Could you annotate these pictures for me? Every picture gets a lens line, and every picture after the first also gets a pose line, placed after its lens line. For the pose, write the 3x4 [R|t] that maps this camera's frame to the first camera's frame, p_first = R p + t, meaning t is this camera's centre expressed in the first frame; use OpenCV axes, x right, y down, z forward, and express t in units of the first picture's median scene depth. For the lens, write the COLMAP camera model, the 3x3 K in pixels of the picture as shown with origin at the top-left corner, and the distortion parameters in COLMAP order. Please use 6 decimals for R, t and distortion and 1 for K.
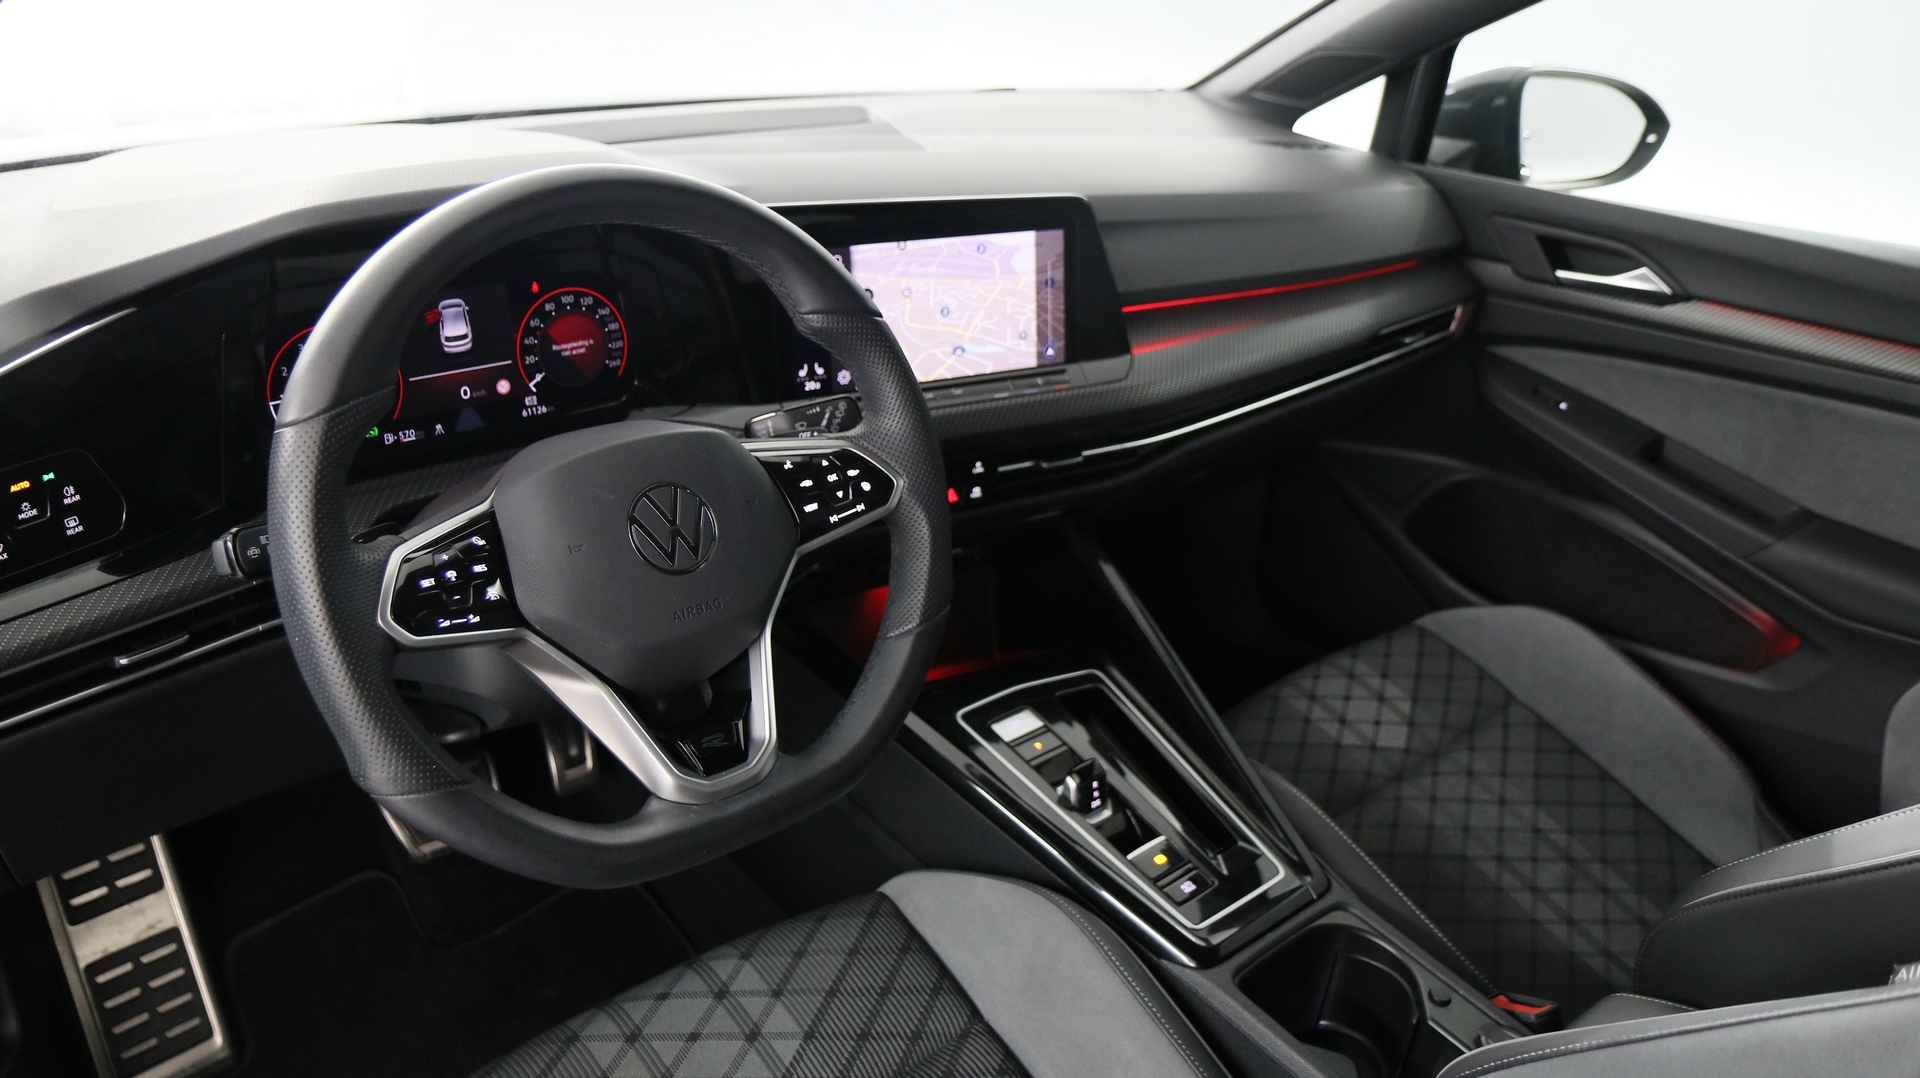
lens RADIAL K [[1442.1, 0, 960.0], [0, 1442.1, 539.0], [0, 0, 1]] dist [-0.007484, 0.004314]
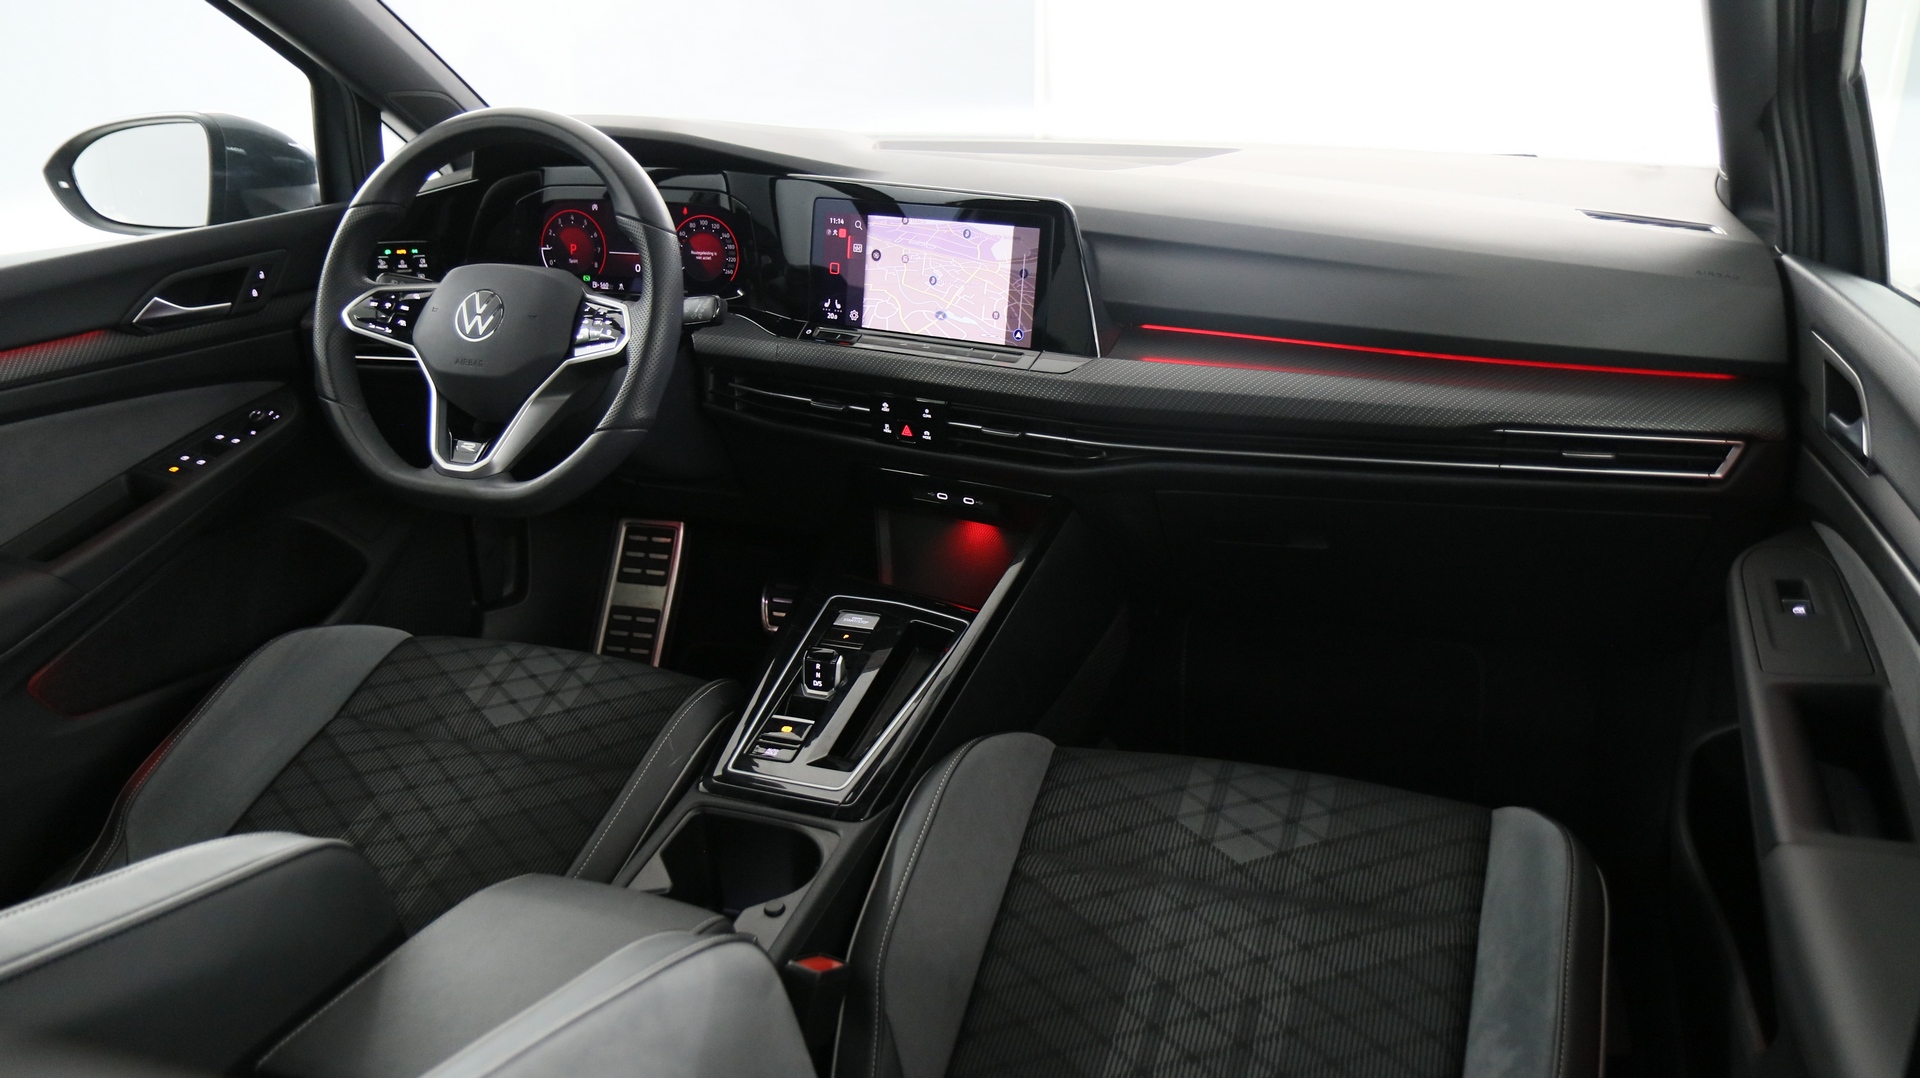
lens RADIAL K [[1506.1, 0, 960.0], [0, 1506.1, 539.0], [0, 0, 1]] dist [-0.006763, -0.002781]
pose [[0.473788, 0.247710, -0.845082, 1.166577], [-0.335356, 0.938070, 0.086952, -0.074037], [0.814285, 0.242207, 0.527518, 0.418308]]
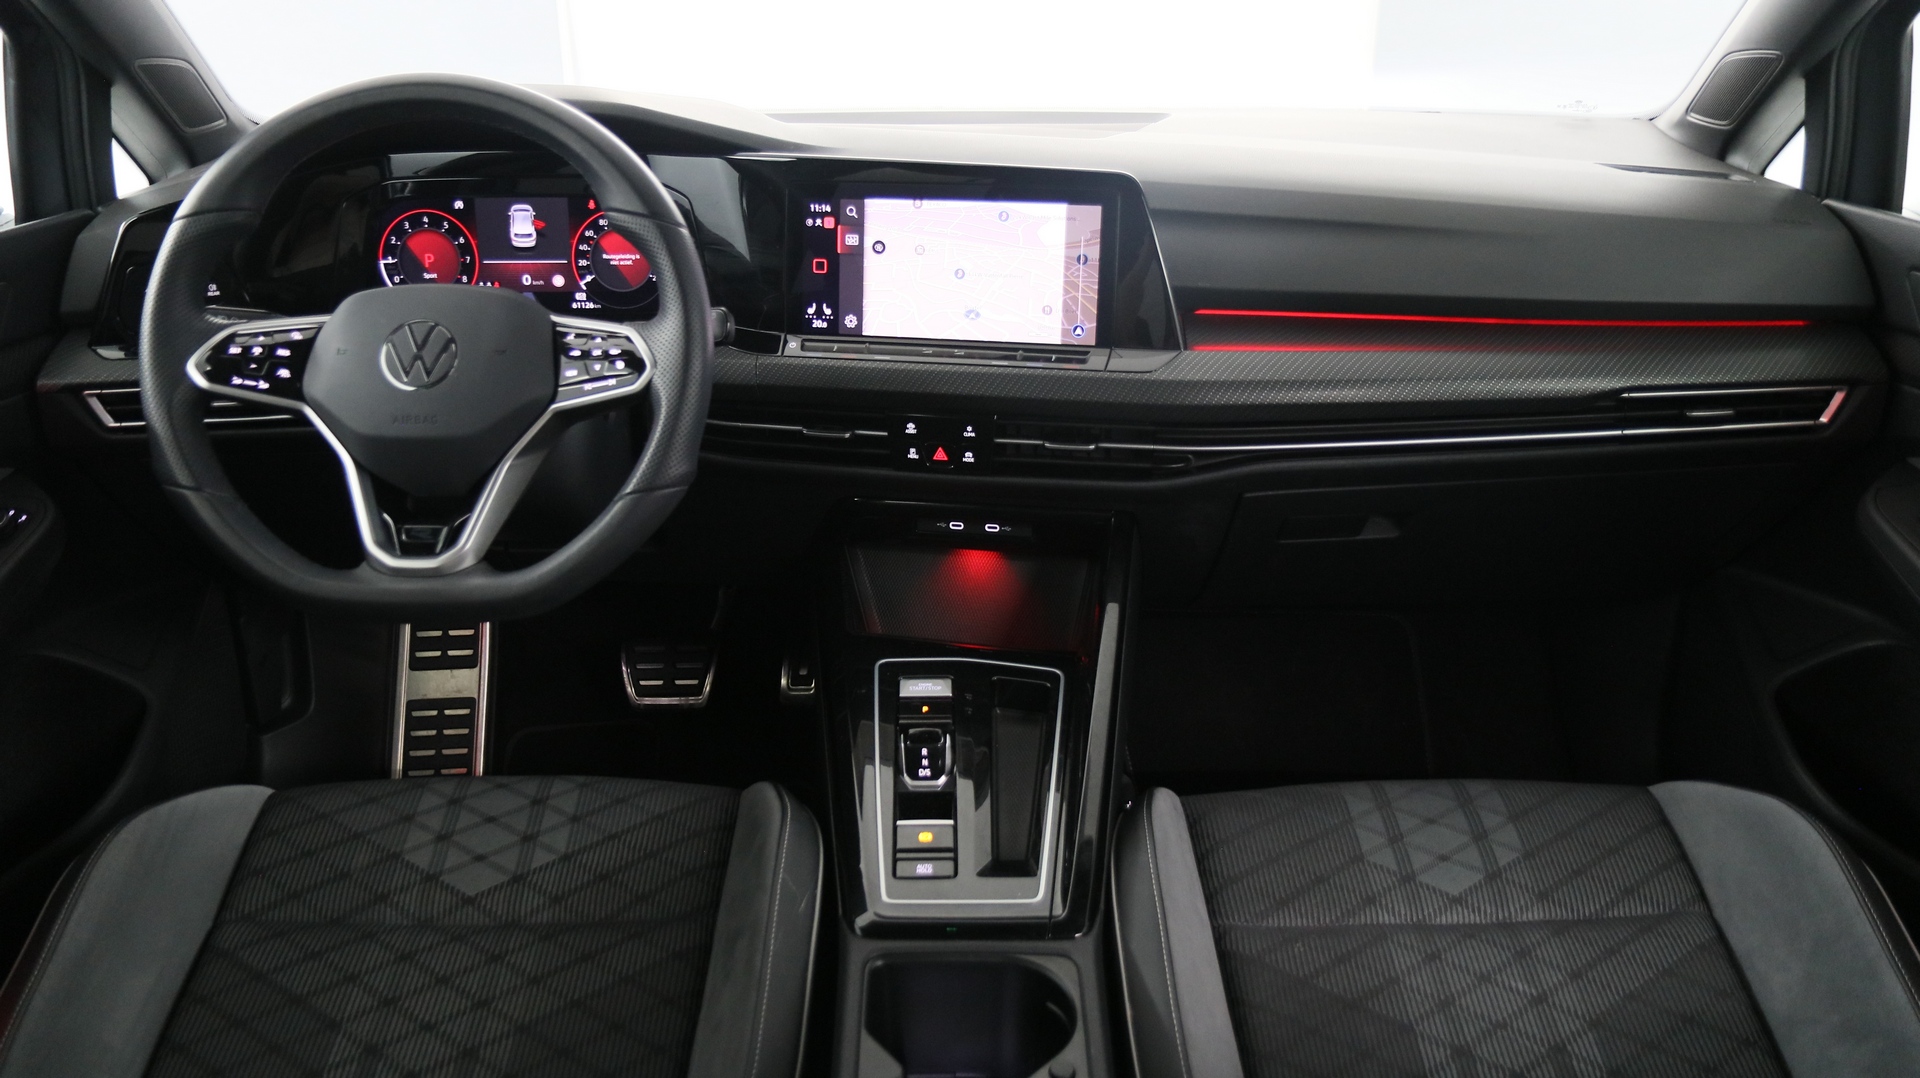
lens RADIAL K [[1506.1, 0, 960.0], [0, 1506.1, 539.0], [0, 0, 1]] dist [-0.006763, -0.002781]
pose [[0.753577, 0.184660, -0.630891, 0.723290], [-0.238458, 0.971153, -0.000576, 0.026472], [0.612585, 0.150875, 0.775871, 0.208866]]
